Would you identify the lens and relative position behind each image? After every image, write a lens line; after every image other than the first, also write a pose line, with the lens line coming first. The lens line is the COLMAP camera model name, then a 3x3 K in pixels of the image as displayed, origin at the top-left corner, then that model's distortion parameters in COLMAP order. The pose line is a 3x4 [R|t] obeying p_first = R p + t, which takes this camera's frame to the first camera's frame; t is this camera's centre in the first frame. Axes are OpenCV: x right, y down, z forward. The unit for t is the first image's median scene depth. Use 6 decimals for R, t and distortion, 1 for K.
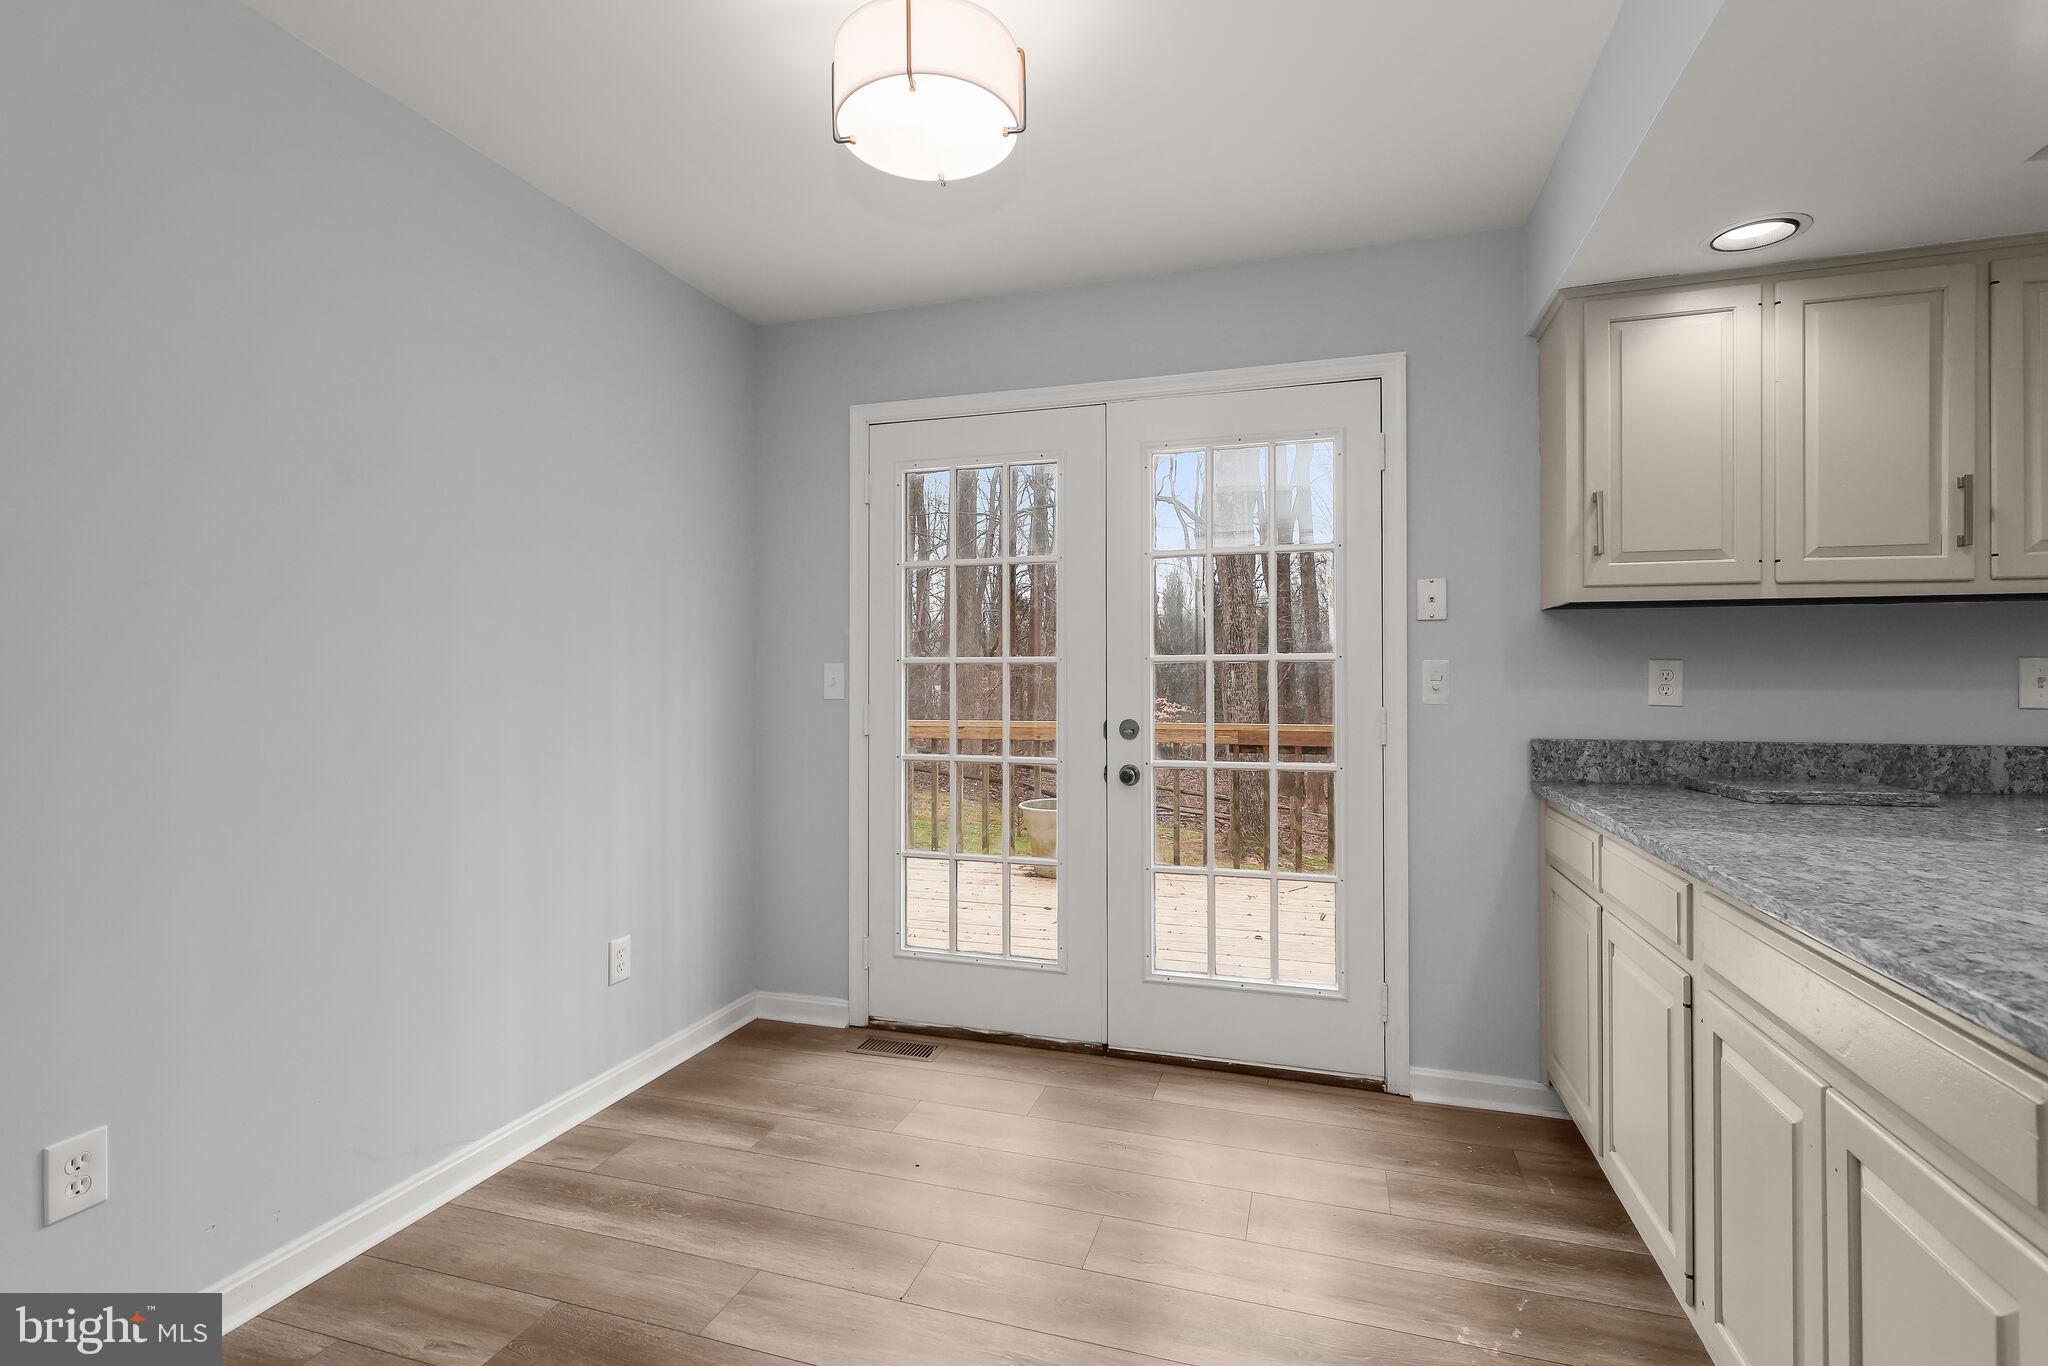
lens RADIAL K [[932.7, 0, 1040.8], [0, 932.7, 672.2], [0, 0, 1]] dist [0.000236, 0.000409]
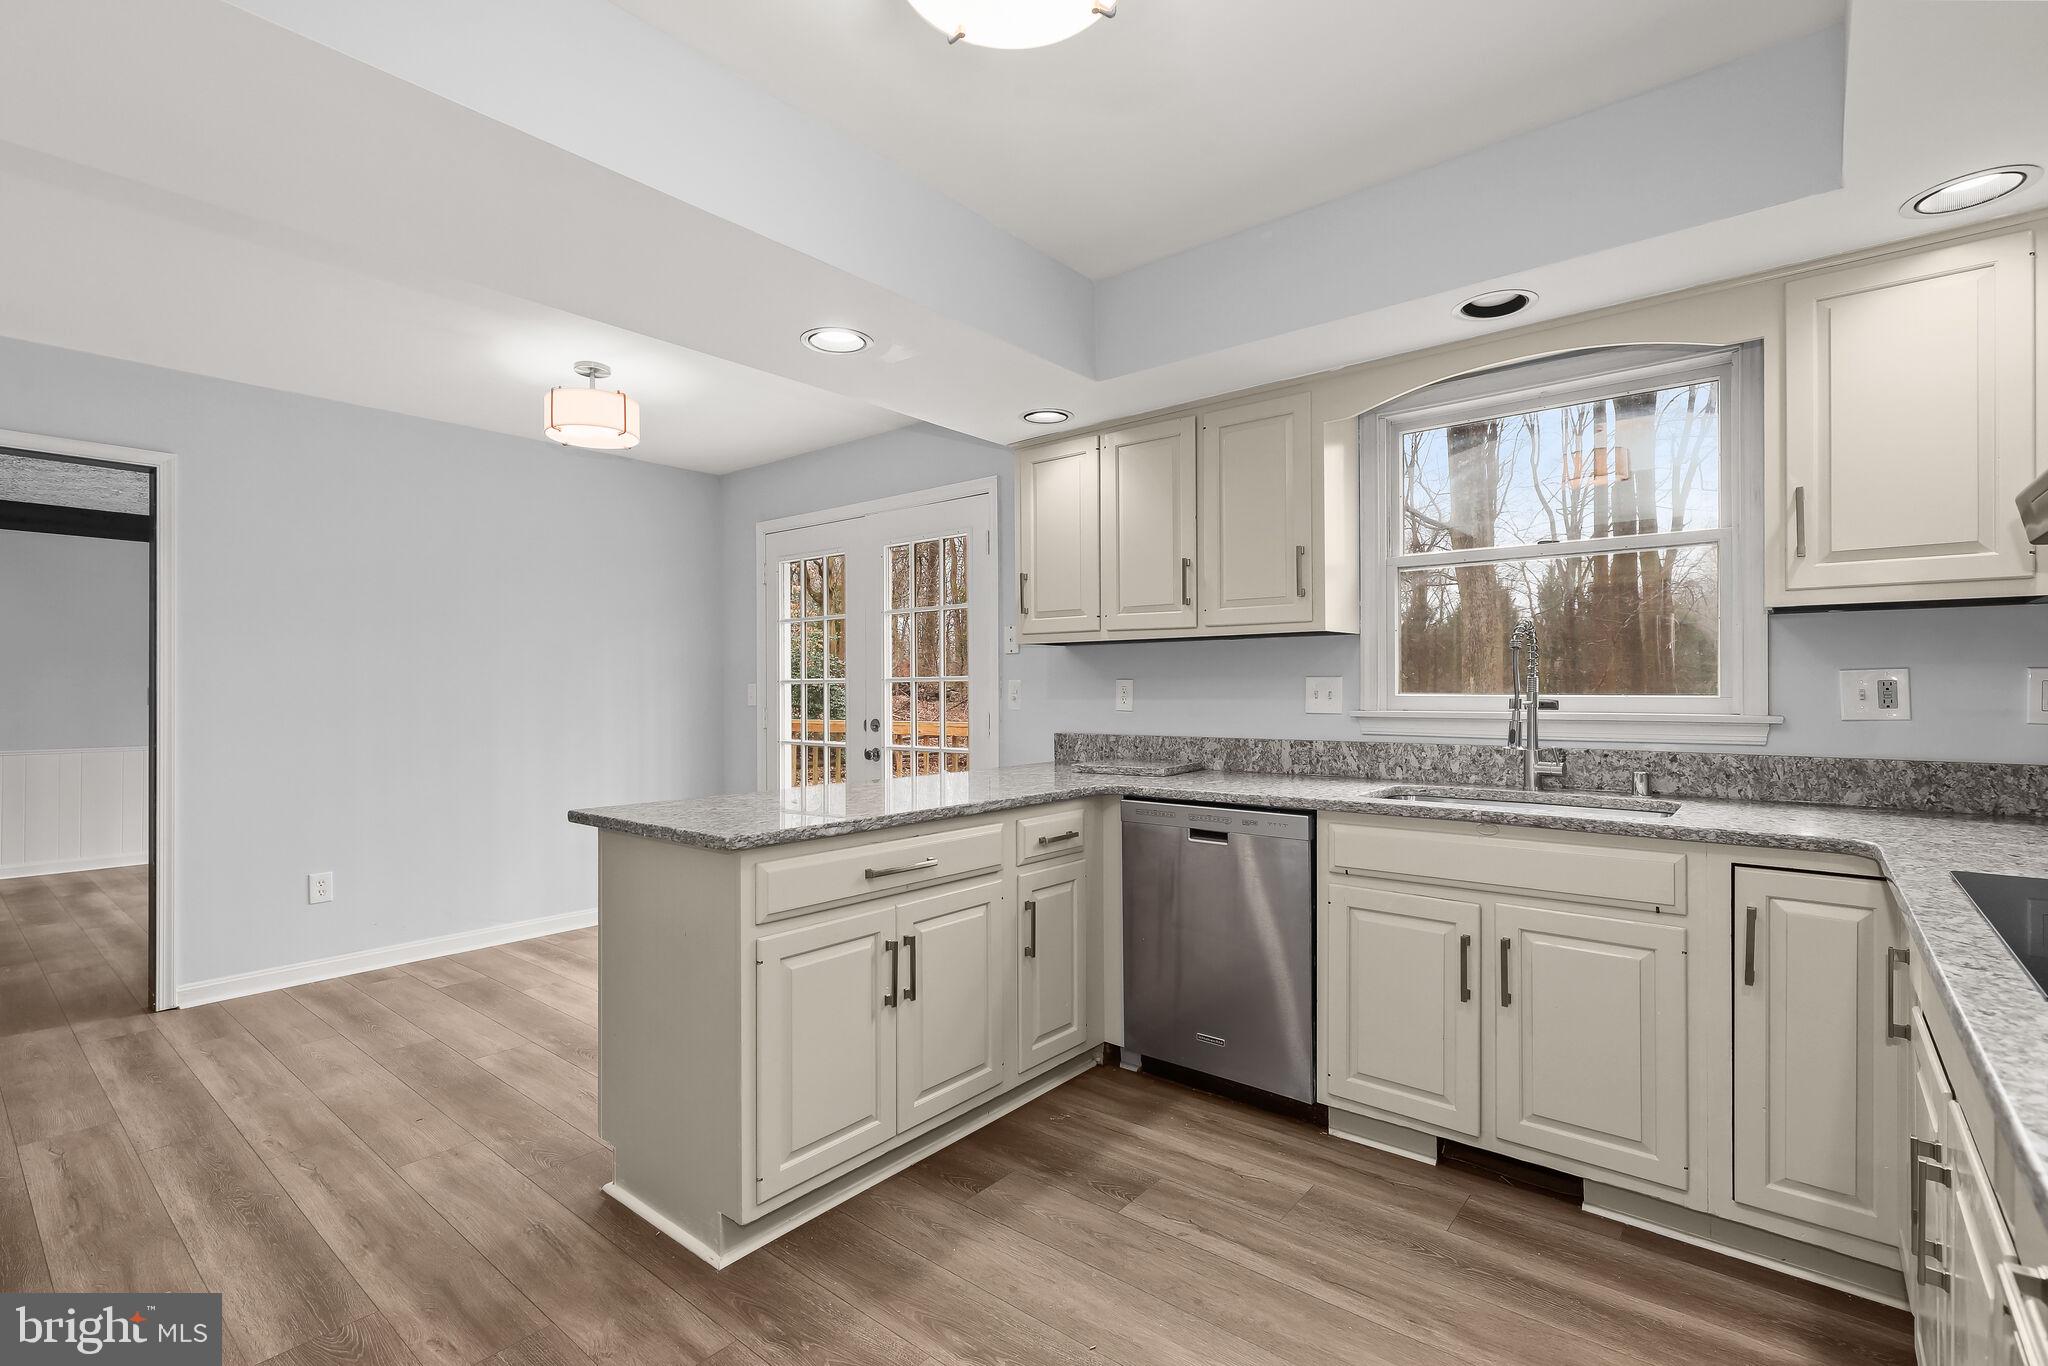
lens RADIAL K [[922.4, 0, 1026.8], [0, 922.4, 686.6], [0, 0, 1]] dist [-0.000968, 0.000178]
pose [[0.928810, -0.005825, -0.370510, 1.111440], [0.008778, 0.999942, 0.006284, -0.012822], [0.370452, -0.009089, 0.928807, -0.413747]]
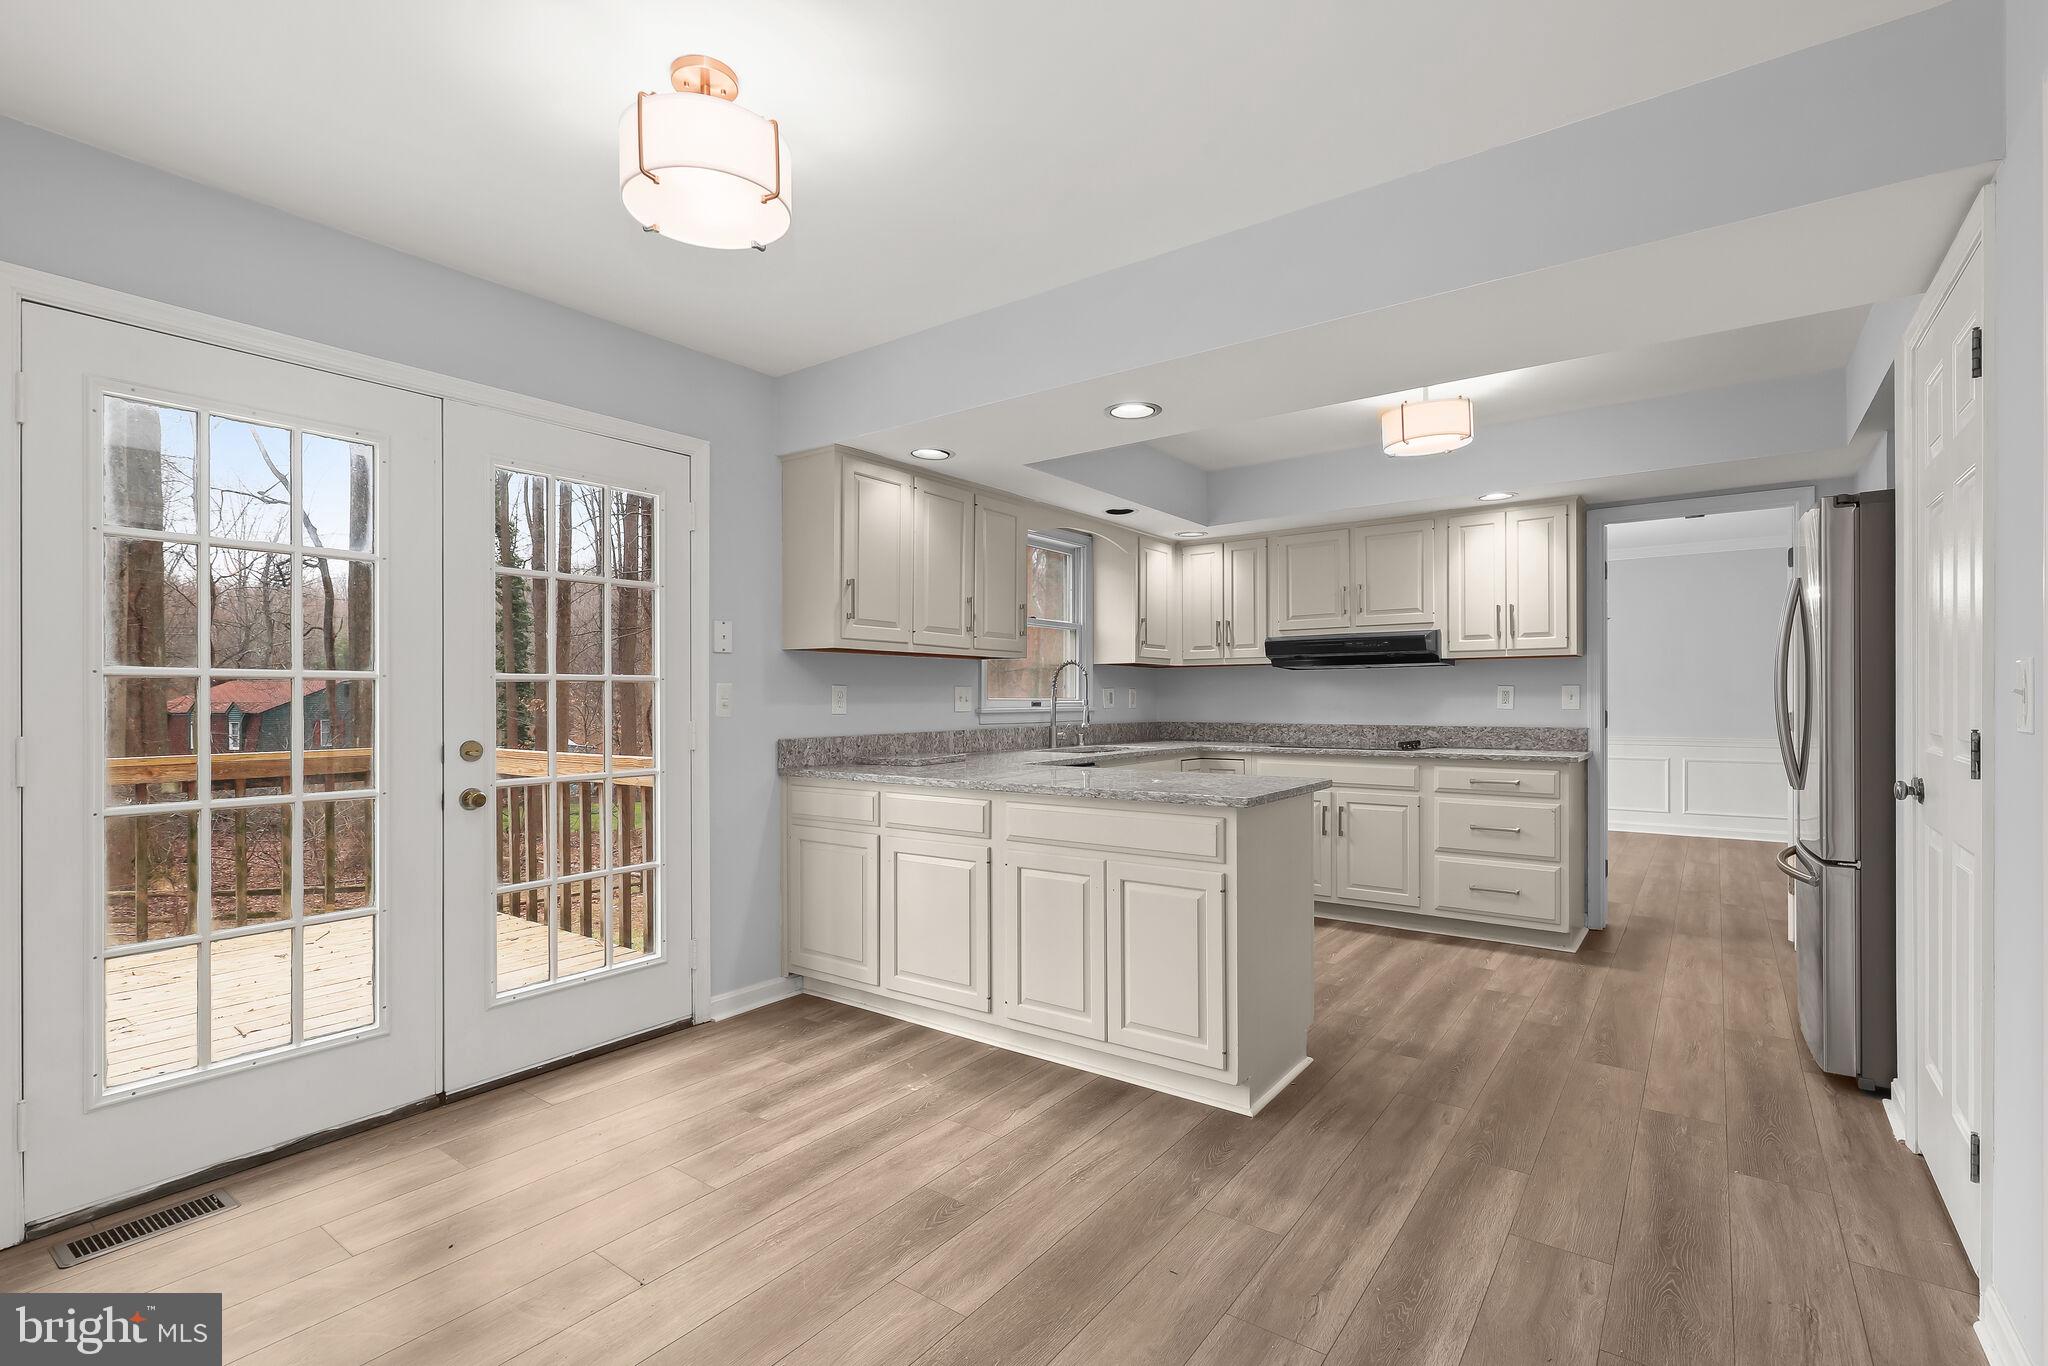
lens RADIAL K [[937.3, 0, 1024.7], [0, 937.3, 703.1], [0, 0, 1]] dist [-0.000443, 0.000098]
pose [[0.321578, -0.006785, 0.946859, -0.775411], [-0.005256, 0.999946, 0.008950, 0.001030], [-0.946868, -0.007855, 0.321525, 0.195252]]
